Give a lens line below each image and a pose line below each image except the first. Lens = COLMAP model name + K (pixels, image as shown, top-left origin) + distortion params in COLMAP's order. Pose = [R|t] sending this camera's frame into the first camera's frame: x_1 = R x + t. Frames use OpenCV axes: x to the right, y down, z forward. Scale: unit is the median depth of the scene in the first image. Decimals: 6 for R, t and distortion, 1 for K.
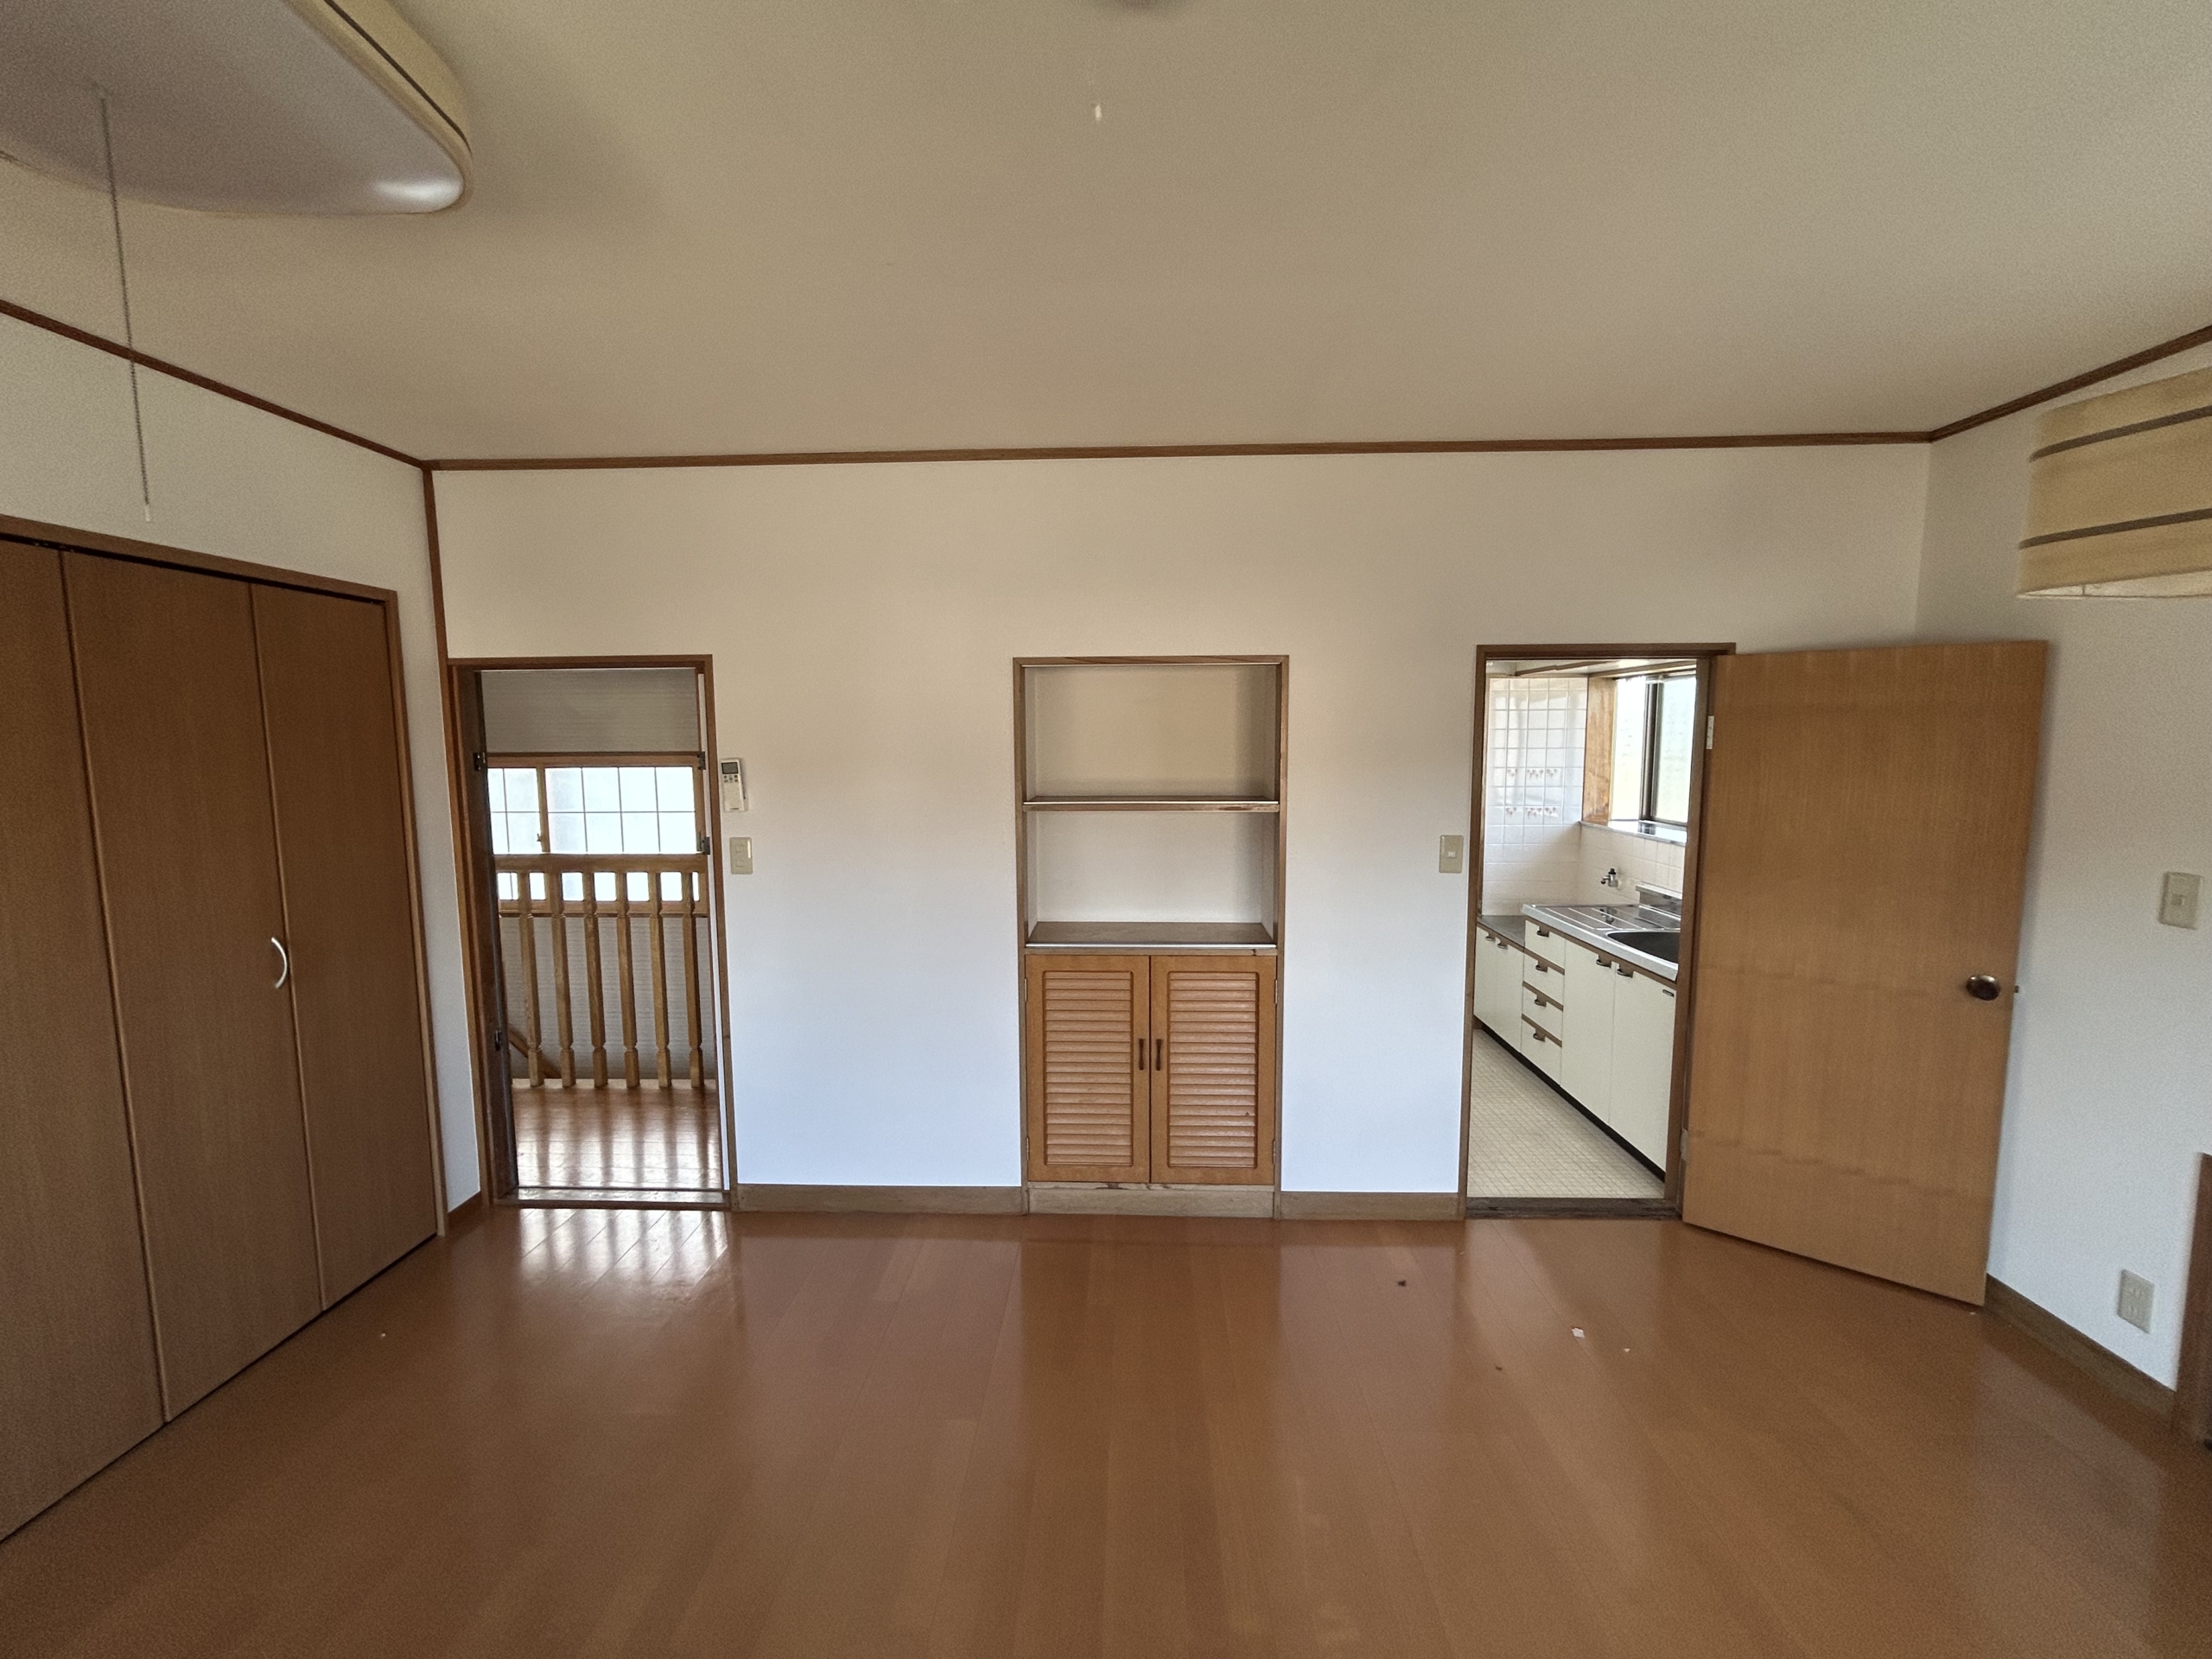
lens RADIAL K [[898.0, 0, 1097.4], [0, 898.0, 823.6], [0, 0, 1]] dist [0.007275, -0.003933]
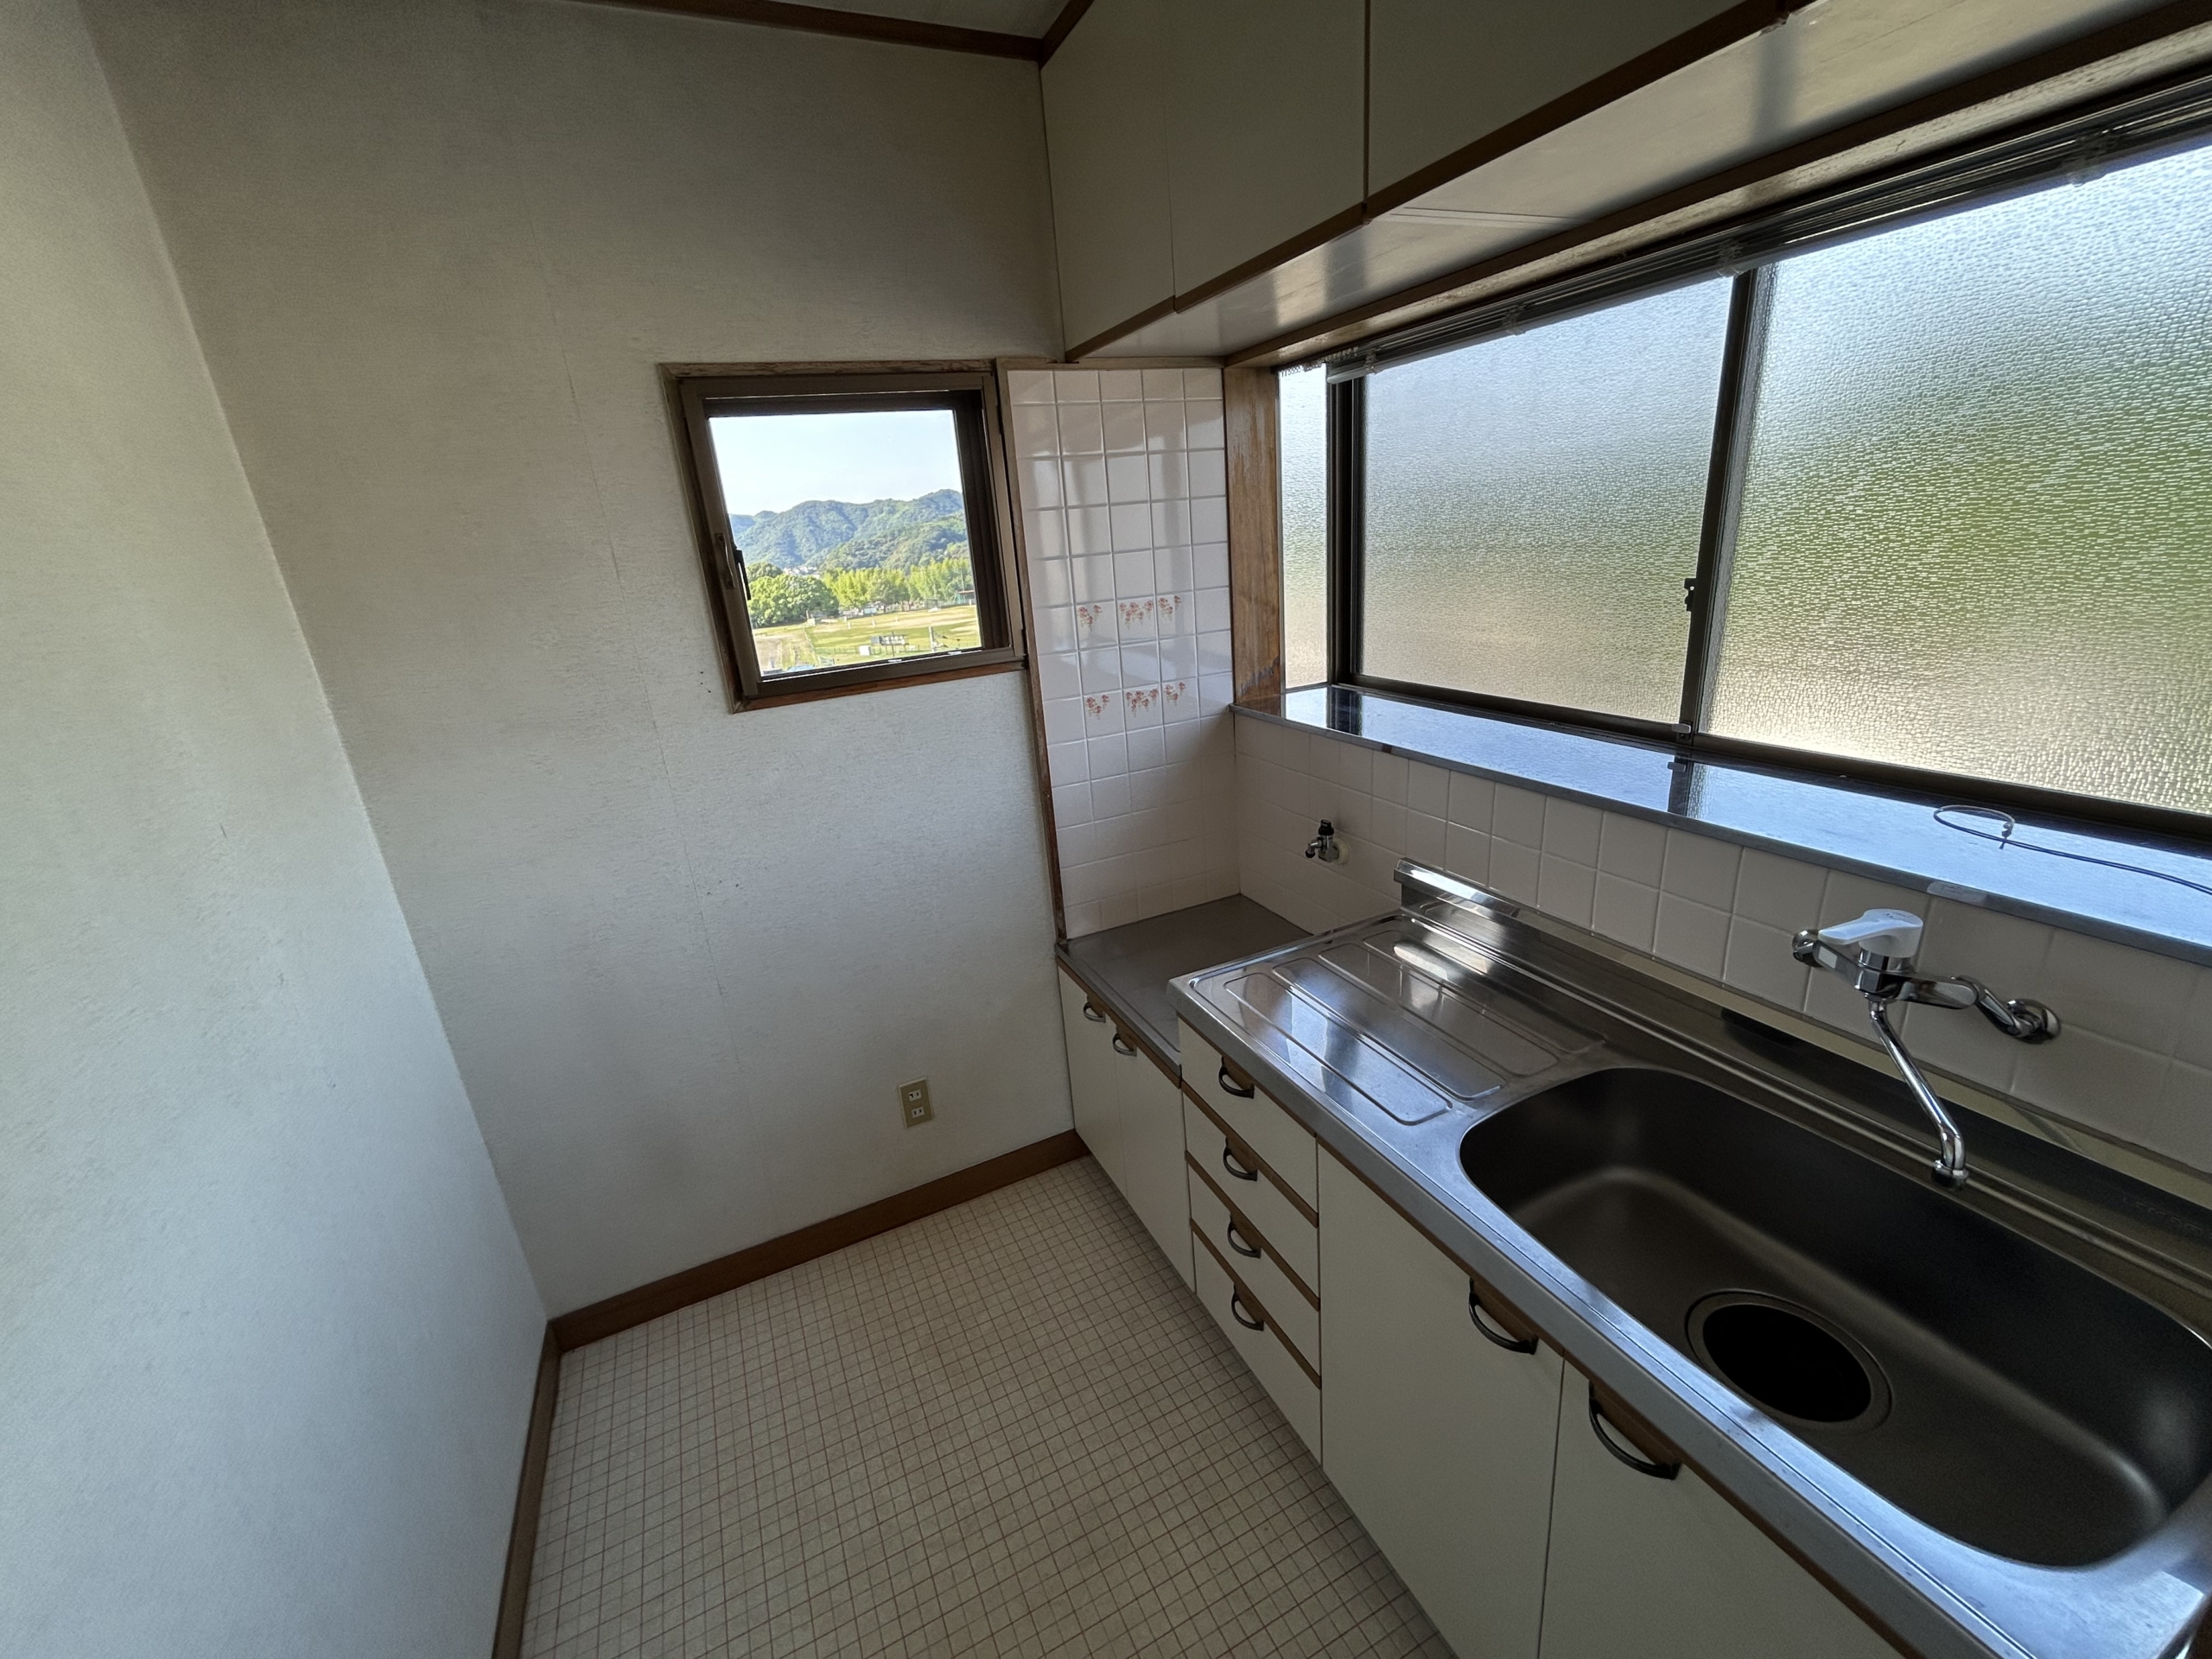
lens RADIAL K [[898.0, 0, 1104.3], [0, 898.0, 835.7], [0, 0, 1]] dist [0.007275, -0.003933]
pose [[0.885204, -0.207076, 0.416573, 0.275976], [0.122996, 0.967780, 0.219714, -0.048622], [-0.448649, -0.143255, 0.882152, 0.621669]]
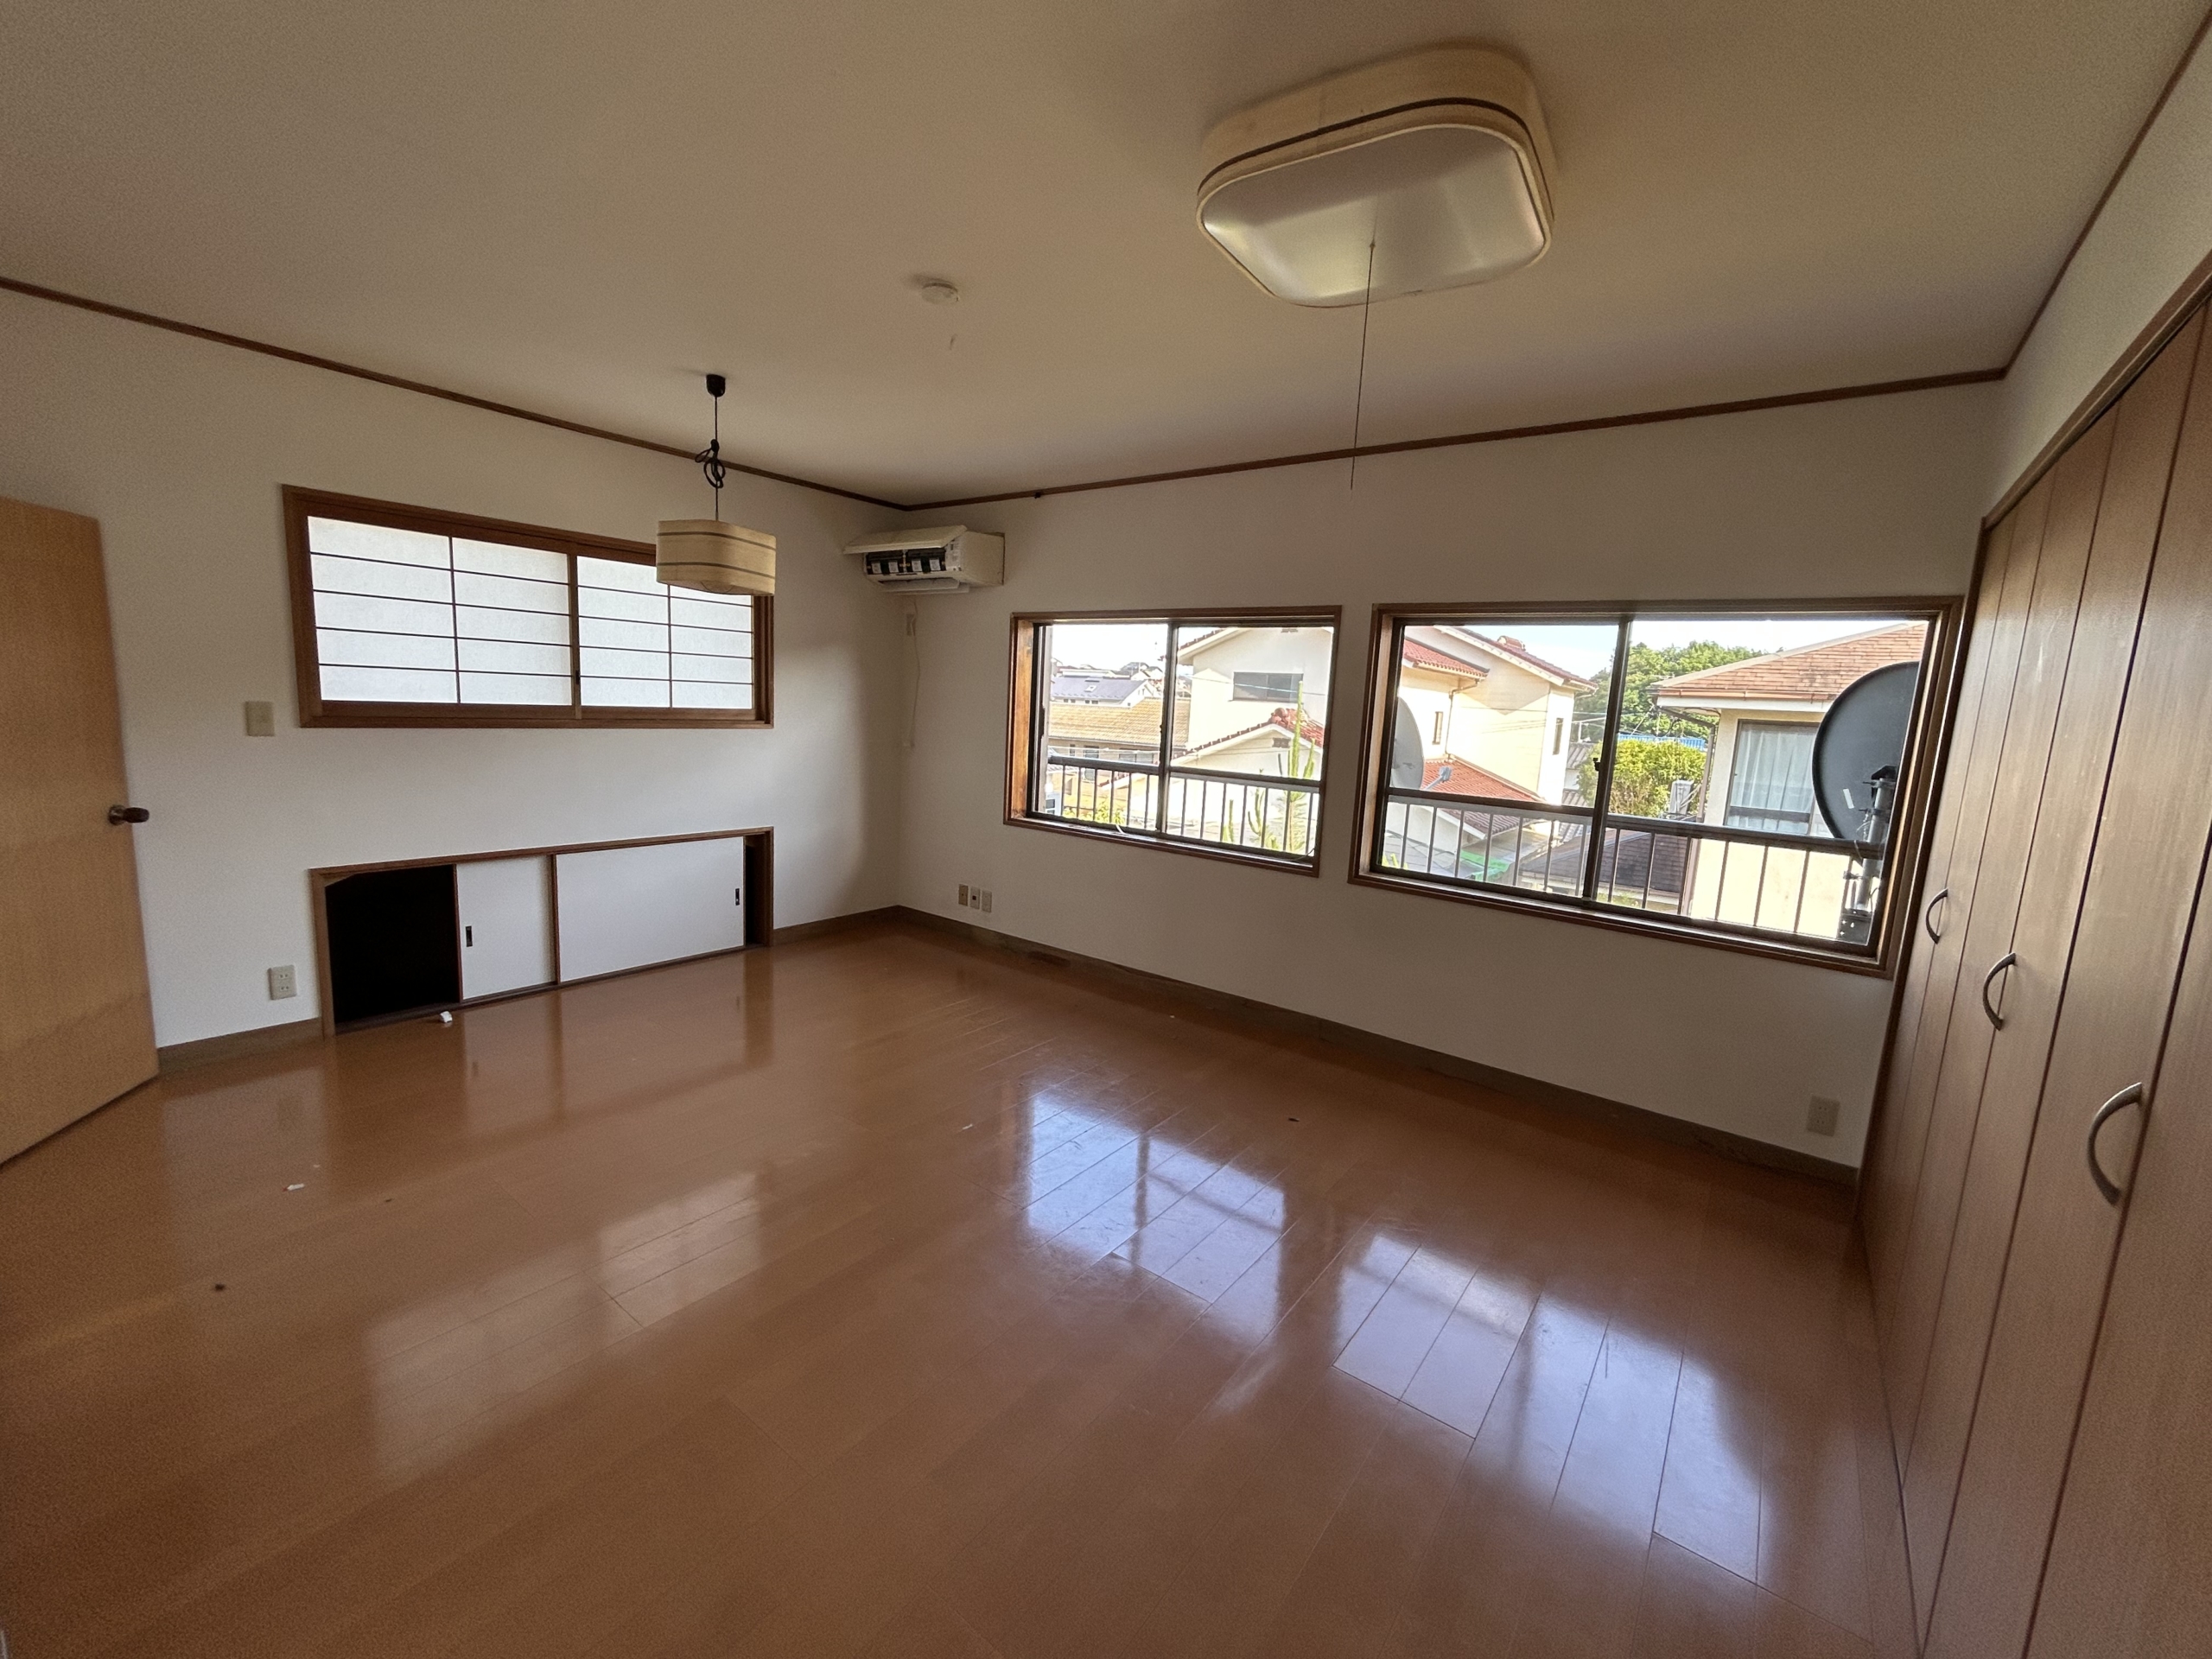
lens RADIAL K [[898.0, 0, 1101.3], [0, 898.0, 825.5], [0, 0, 1]] dist [0.007275, -0.003933]
pose [[-0.818807, -0.108434, 0.563735, -0.816979], [0.025613, 0.974121, 0.224572, -0.042875], [-0.573497, 0.198320, -0.794840, 1.327833]]
